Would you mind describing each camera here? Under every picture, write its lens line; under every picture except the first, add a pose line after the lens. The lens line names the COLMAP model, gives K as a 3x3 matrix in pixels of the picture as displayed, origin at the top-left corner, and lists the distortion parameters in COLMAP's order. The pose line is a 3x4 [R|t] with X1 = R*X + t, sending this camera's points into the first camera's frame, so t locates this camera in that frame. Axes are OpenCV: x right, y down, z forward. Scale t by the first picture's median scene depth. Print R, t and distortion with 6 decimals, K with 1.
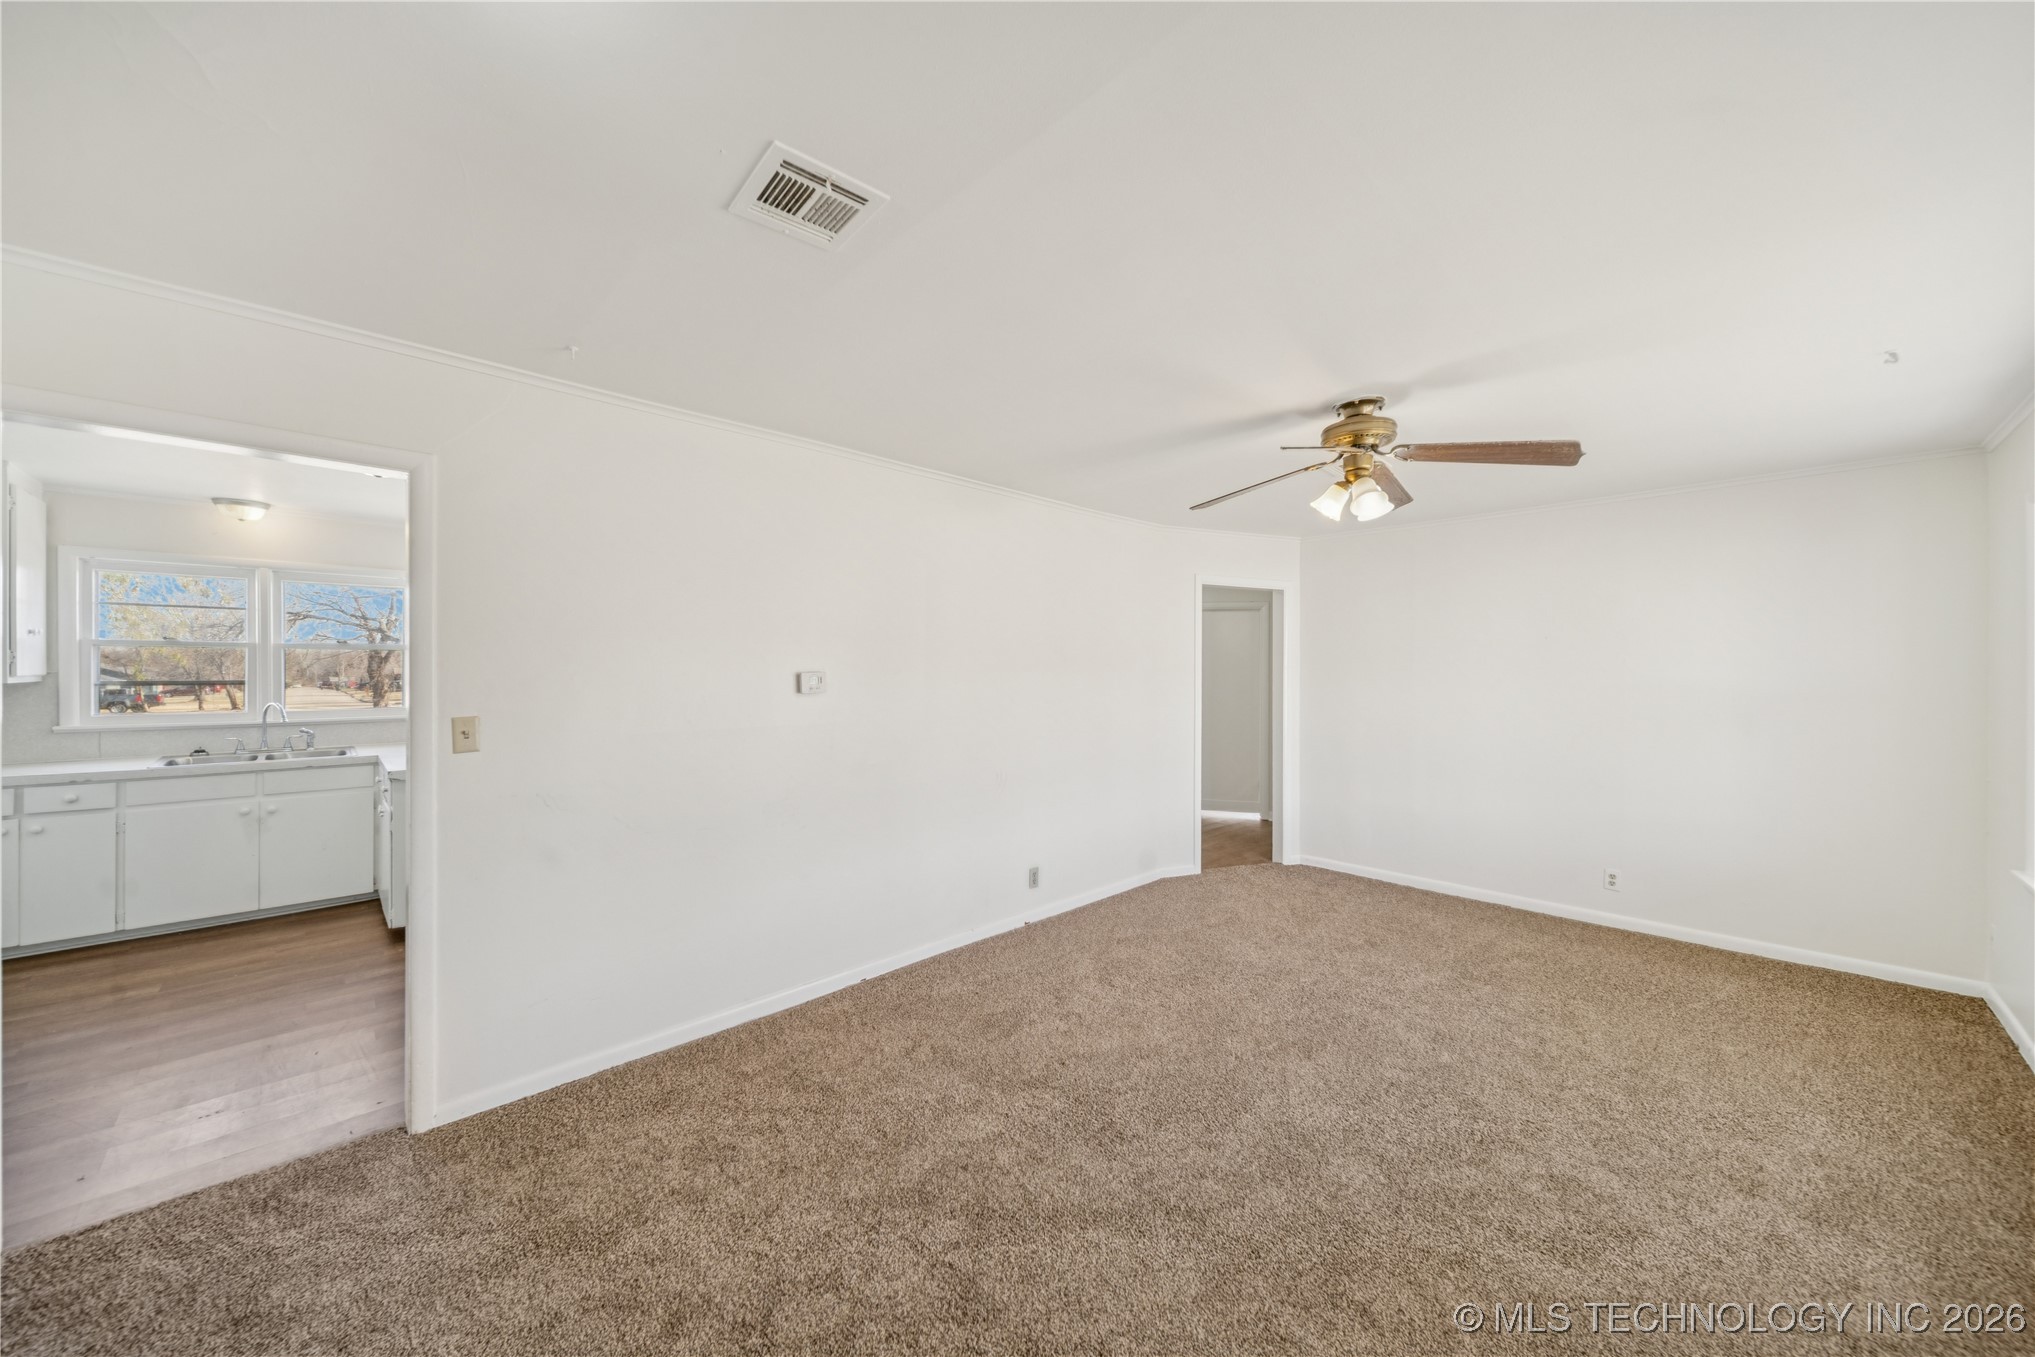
lens RADIAL K [[727.6, 0, 1002.2], [0, 727.6, 673.3], [0, 0, 1]] dist [0.010308, -0.002497]
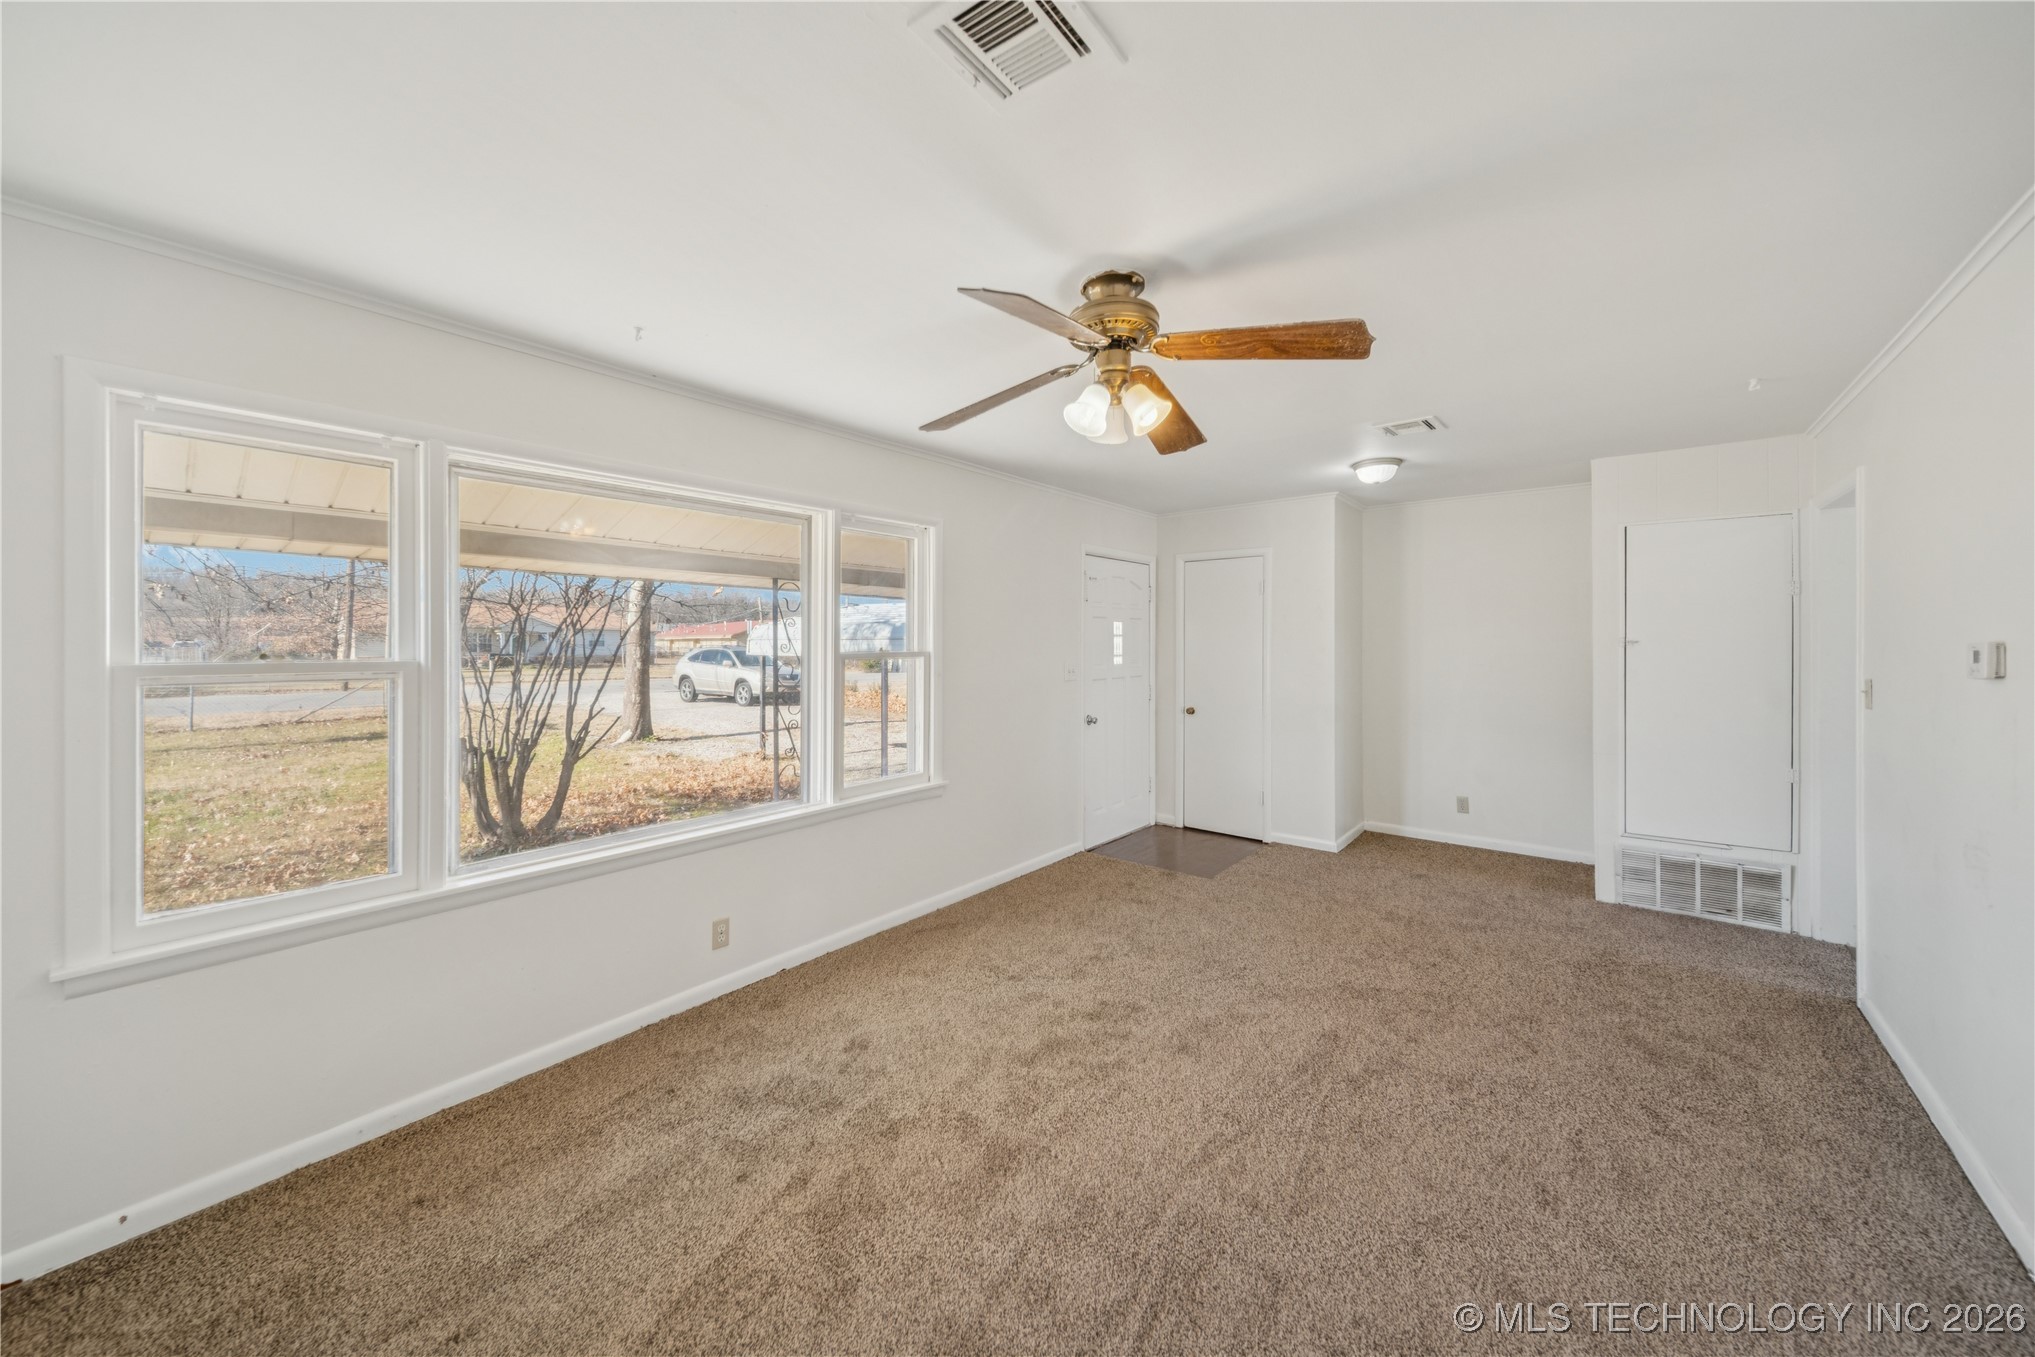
lens RADIAL K [[727.6, 0, 1007.9], [0, 727.6, 642.4], [0, 0, 1]] dist [0.010308, -0.002497]
pose [[-0.991394, -0.011074, -0.130443, 0.613407], [-0.012740, 0.999848, 0.011944, -0.021440], [0.130291, 0.013503, -0.991384, 1.533851]]
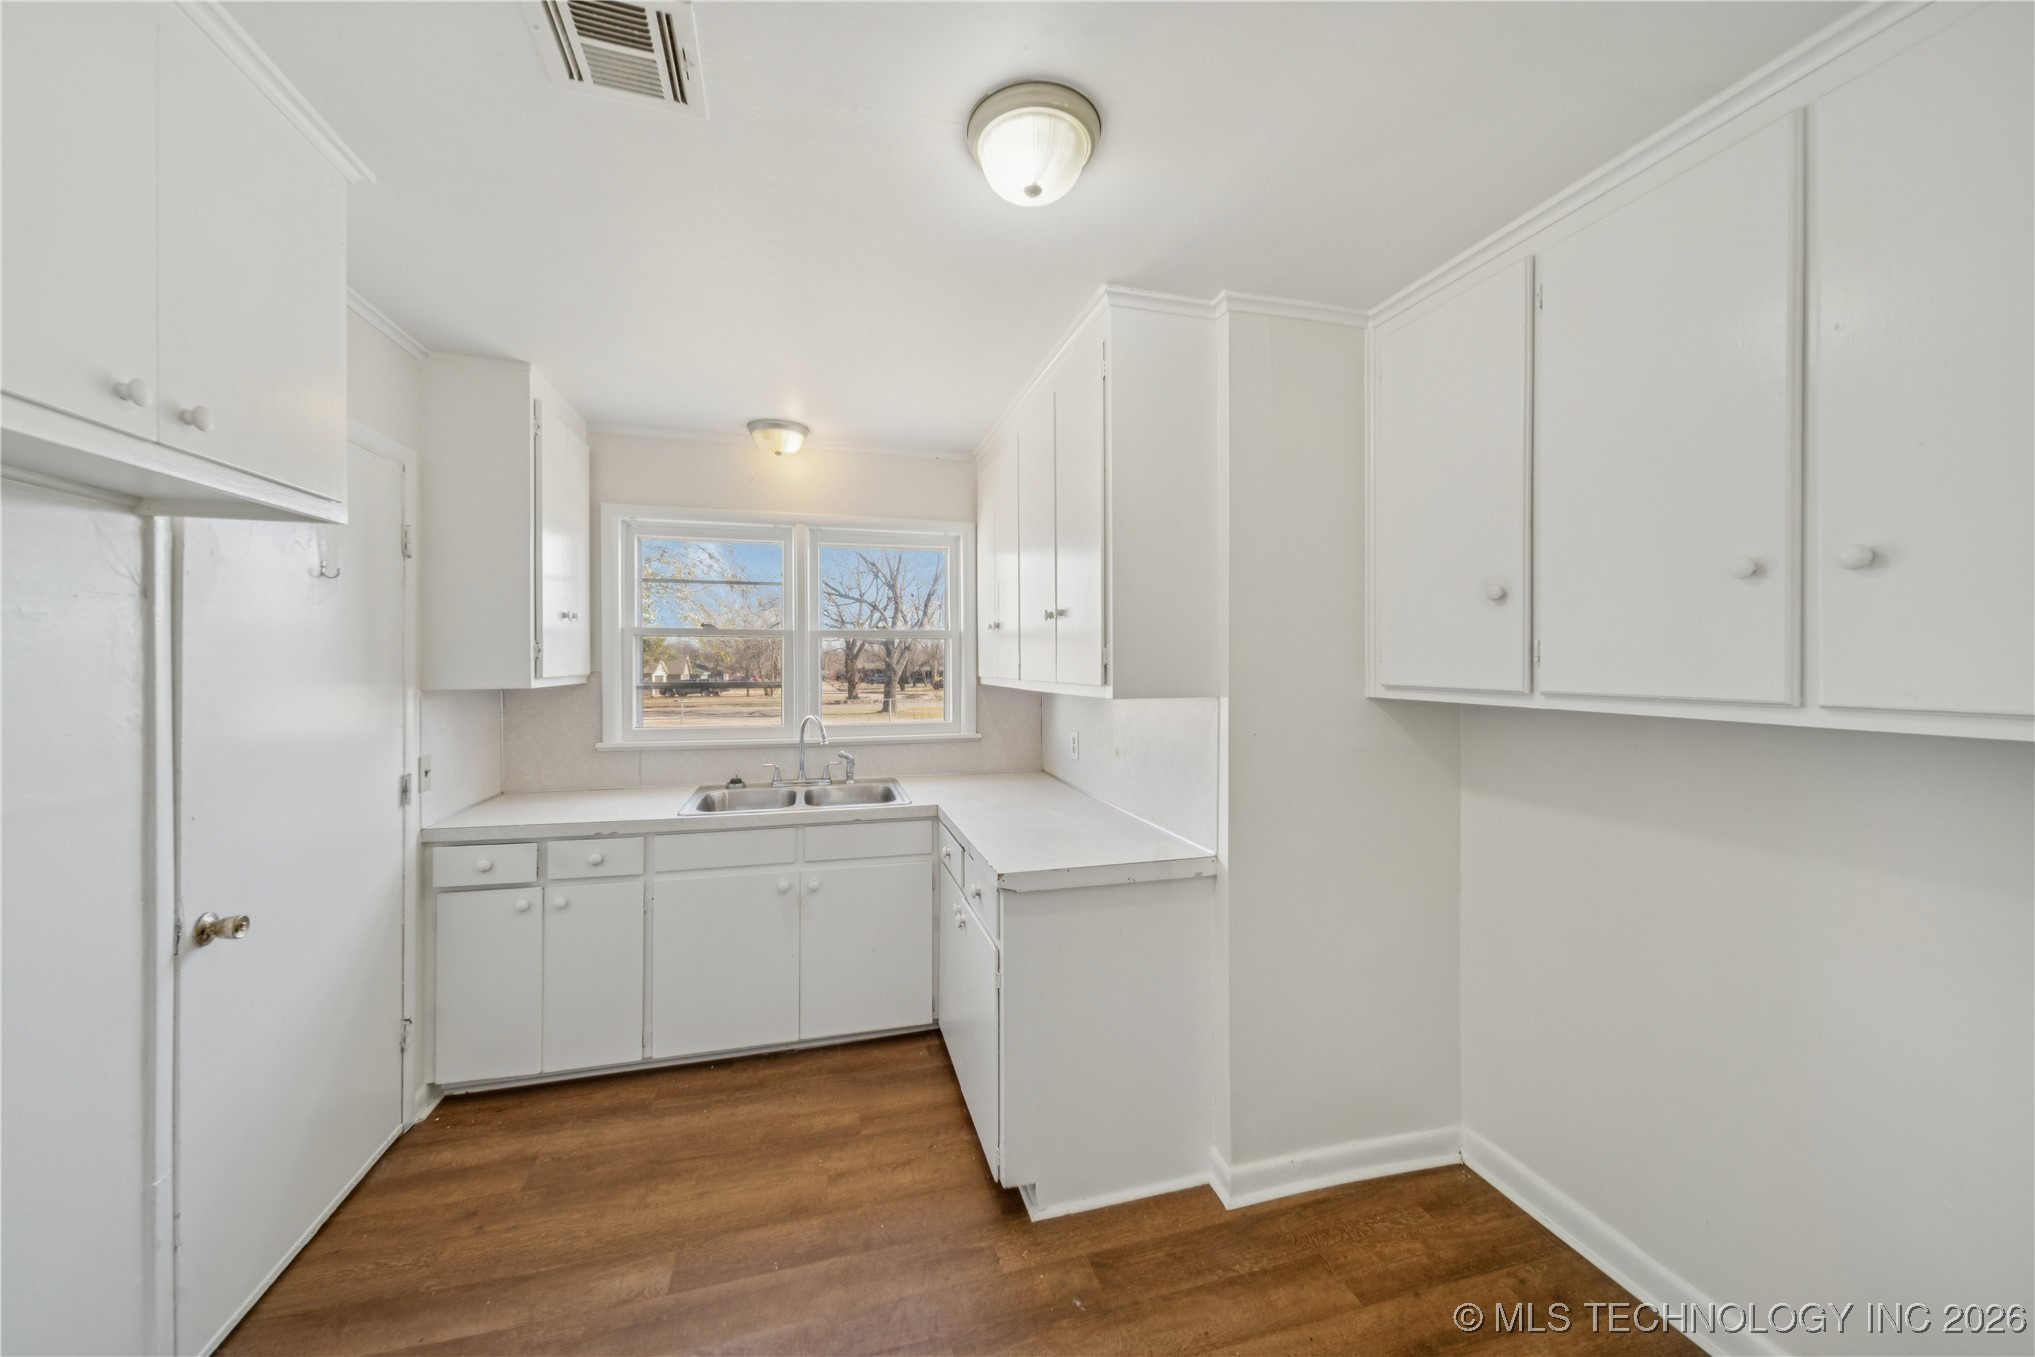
lens RADIAL K [[727.6, 0, 1016.1], [0, 727.6, 666.3], [0, 0, 1]] dist [0.010308, -0.002497]
pose [[0.887991, -0.001195, -0.459859, -0.755762], [0.000626, 0.999999, -0.001389, -0.006493], [0.459861, 0.000946, 0.887991, 0.713357]]
